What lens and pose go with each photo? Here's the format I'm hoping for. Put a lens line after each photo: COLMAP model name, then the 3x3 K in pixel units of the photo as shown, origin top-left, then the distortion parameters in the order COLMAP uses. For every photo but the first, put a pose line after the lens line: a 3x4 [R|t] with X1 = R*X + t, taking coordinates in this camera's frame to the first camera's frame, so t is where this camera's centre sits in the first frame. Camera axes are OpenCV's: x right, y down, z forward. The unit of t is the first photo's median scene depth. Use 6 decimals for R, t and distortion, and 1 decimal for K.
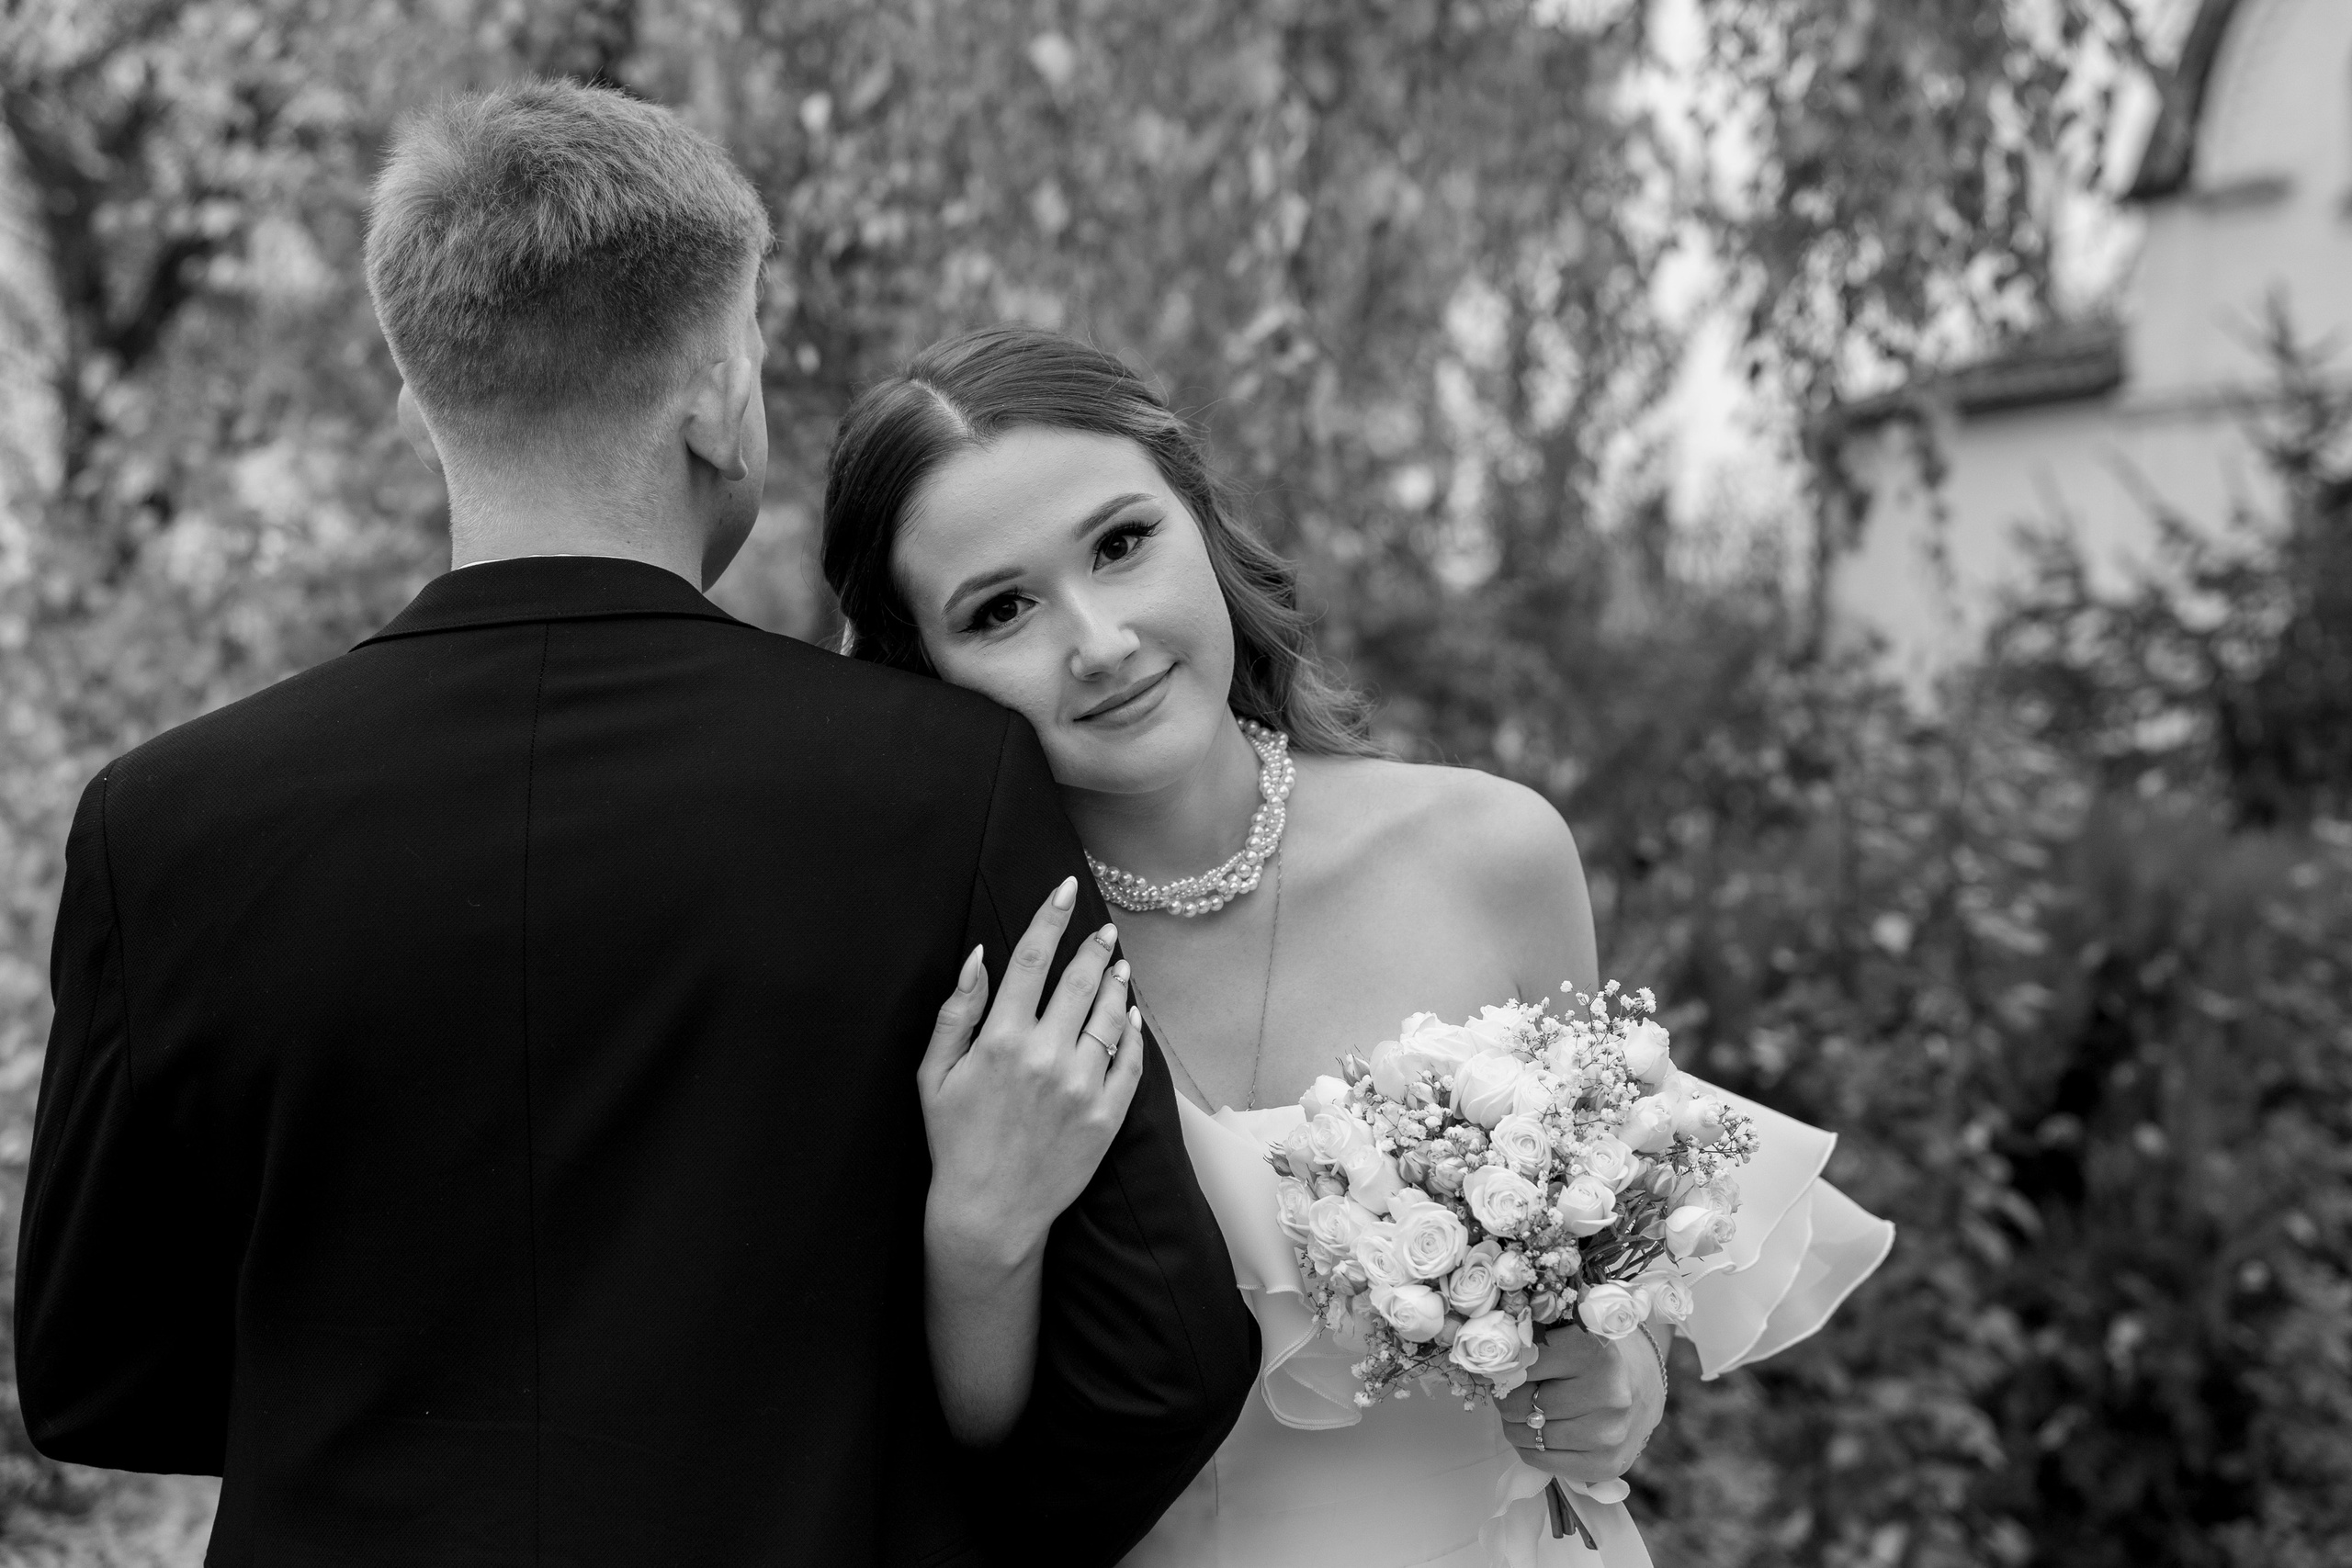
lens RADIAL K [[4027.5, 0, 1230.9], [0, 4027.5, 704.6], [0, 0, 1]] dist [-0.148775, -0.138800]
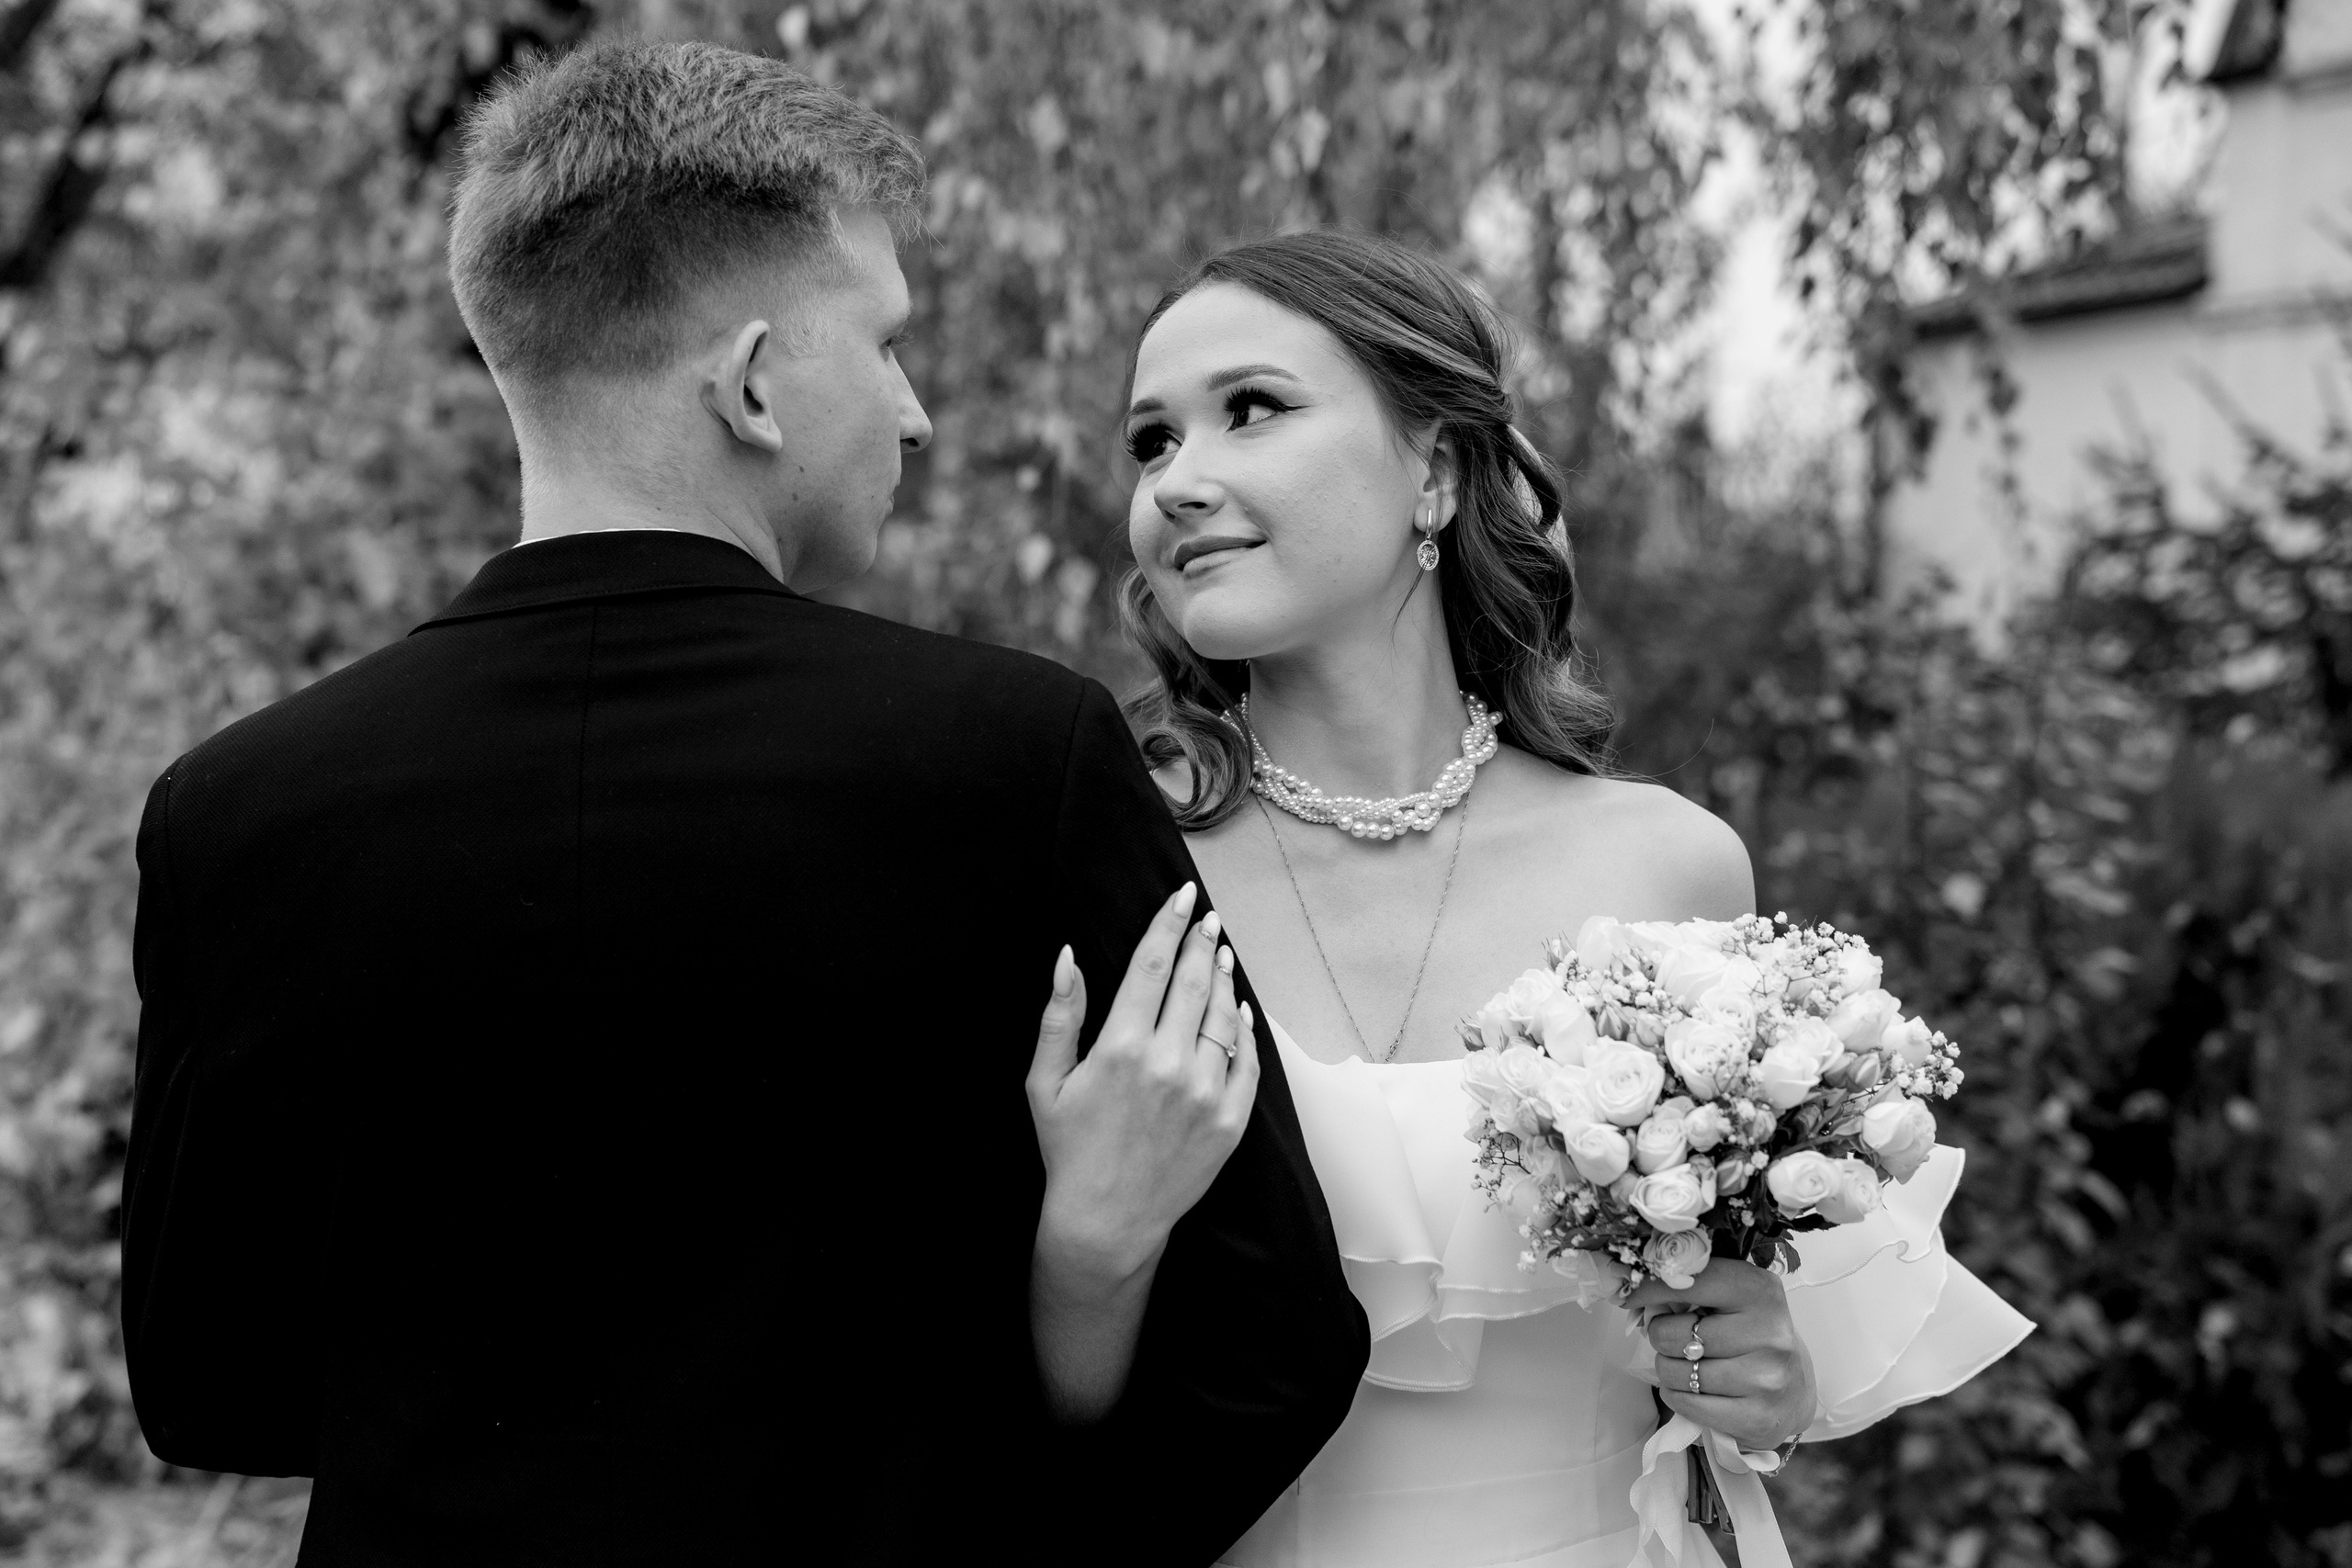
lens RADIAL K [[4448.4, 0, 1176.0], [0, 4448.4, 784.0], [0, 0, 1]] dist [-0.213689, 0.195886]
pose [[0.999848, -0.013009, -0.011569, -0.004274], [0.013355, 0.999449, 0.030388, -0.001884], [0.011168, -0.030537, 0.999471, -0.020068]]
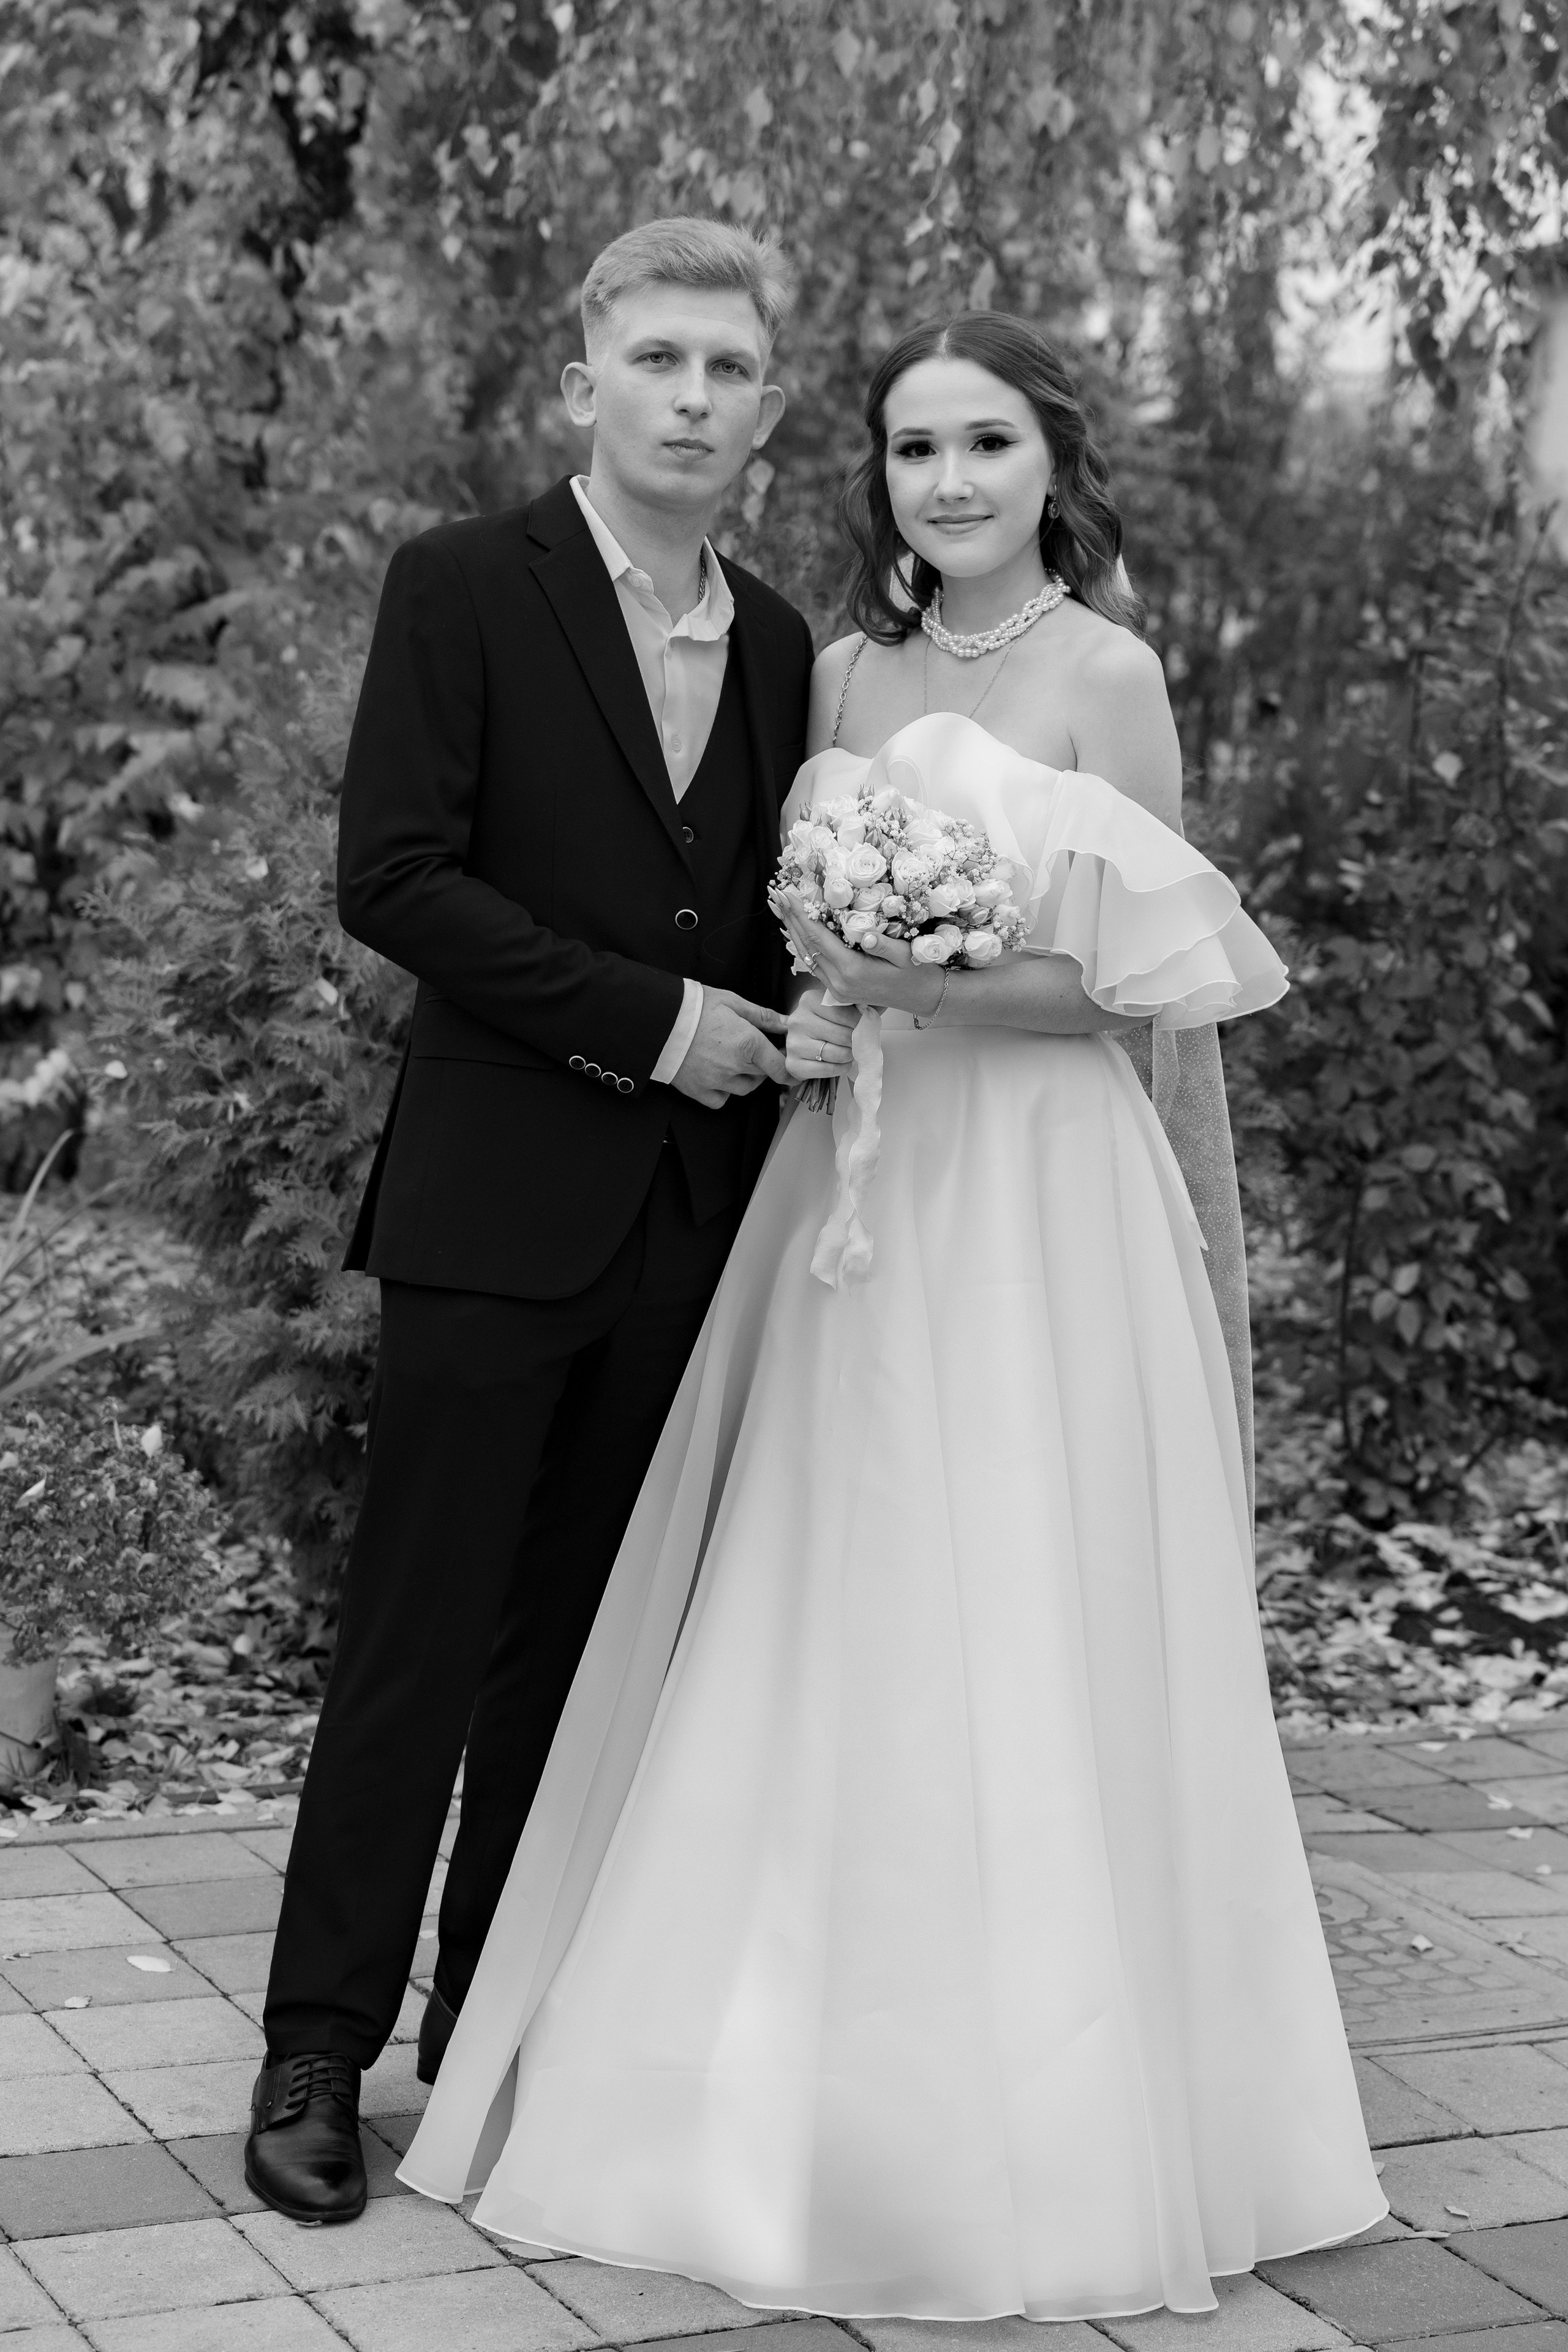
lens RADIAL K [[4687.6, 0, 784.0], [0, 4687.6, 1176.0], [0, 0, 1]] dist [0.005176, 0.089985]
pose [[0.998712, 0.047991, -0.016452, 0.000045], [-0.045352, 0.989883, 0.134441, -0.000061], [0.022738, -0.133522, 0.990785, -0.325849]]
